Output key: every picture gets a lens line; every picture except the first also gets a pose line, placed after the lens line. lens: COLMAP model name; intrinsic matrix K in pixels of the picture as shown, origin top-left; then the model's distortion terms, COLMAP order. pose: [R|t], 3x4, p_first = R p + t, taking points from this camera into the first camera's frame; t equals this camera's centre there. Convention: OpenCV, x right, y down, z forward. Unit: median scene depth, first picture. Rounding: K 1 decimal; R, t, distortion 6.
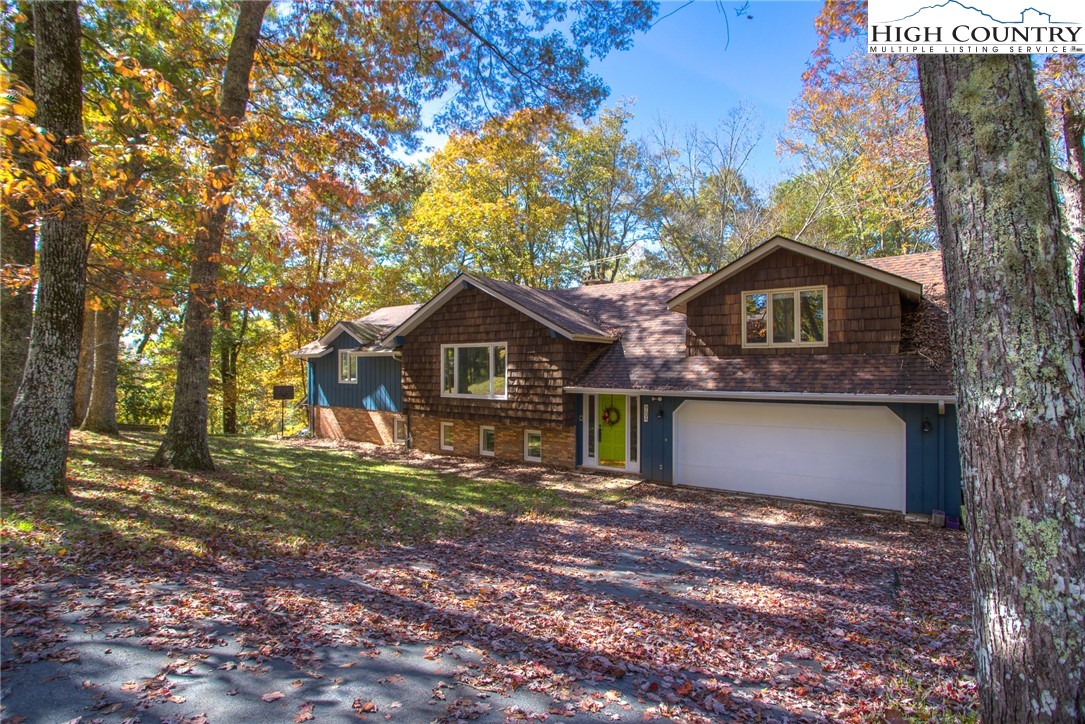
lens RADIAL K [[525.9, 0, 543.5], [0, 525.9, 357.0], [0, 0, 1]] dist [-0.057627, 0.030475]
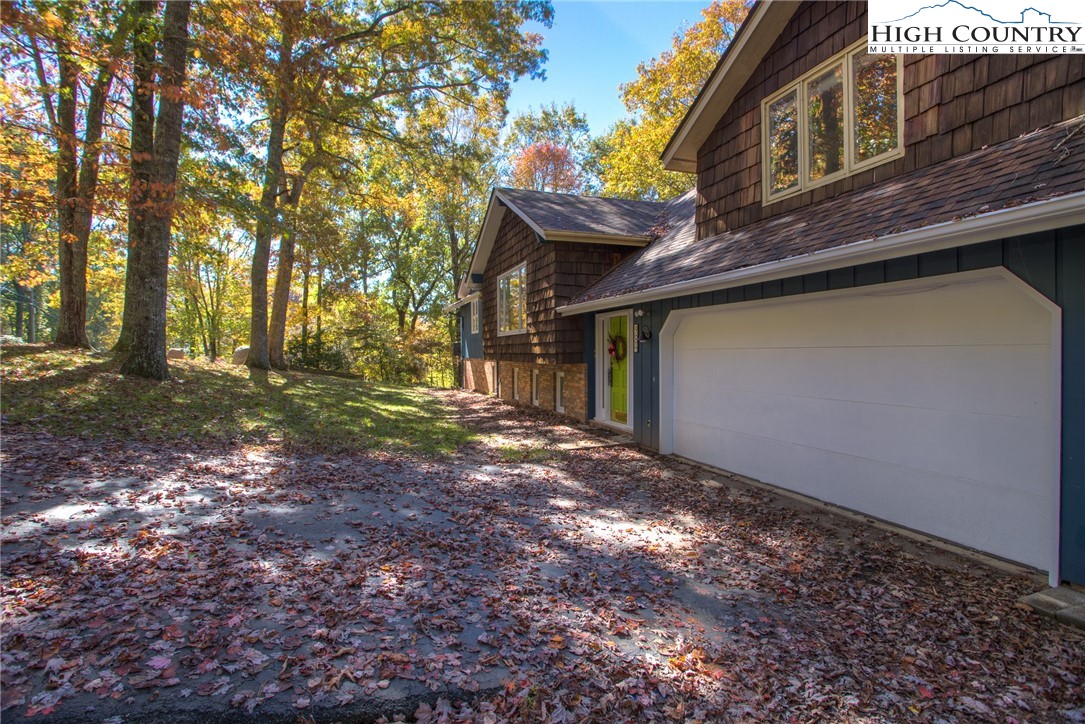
lens RADIAL K [[525.9, 0, 543.5], [0, 525.9, 357.0], [0, 0, 1]] dist [-0.057627, 0.030475]
pose [[0.812881, 0.000534, -0.582430, 0.447543], [0.017928, 0.999503, 0.025938, 0.104189], [0.582154, -0.031526, 0.812467, 0.386206]]
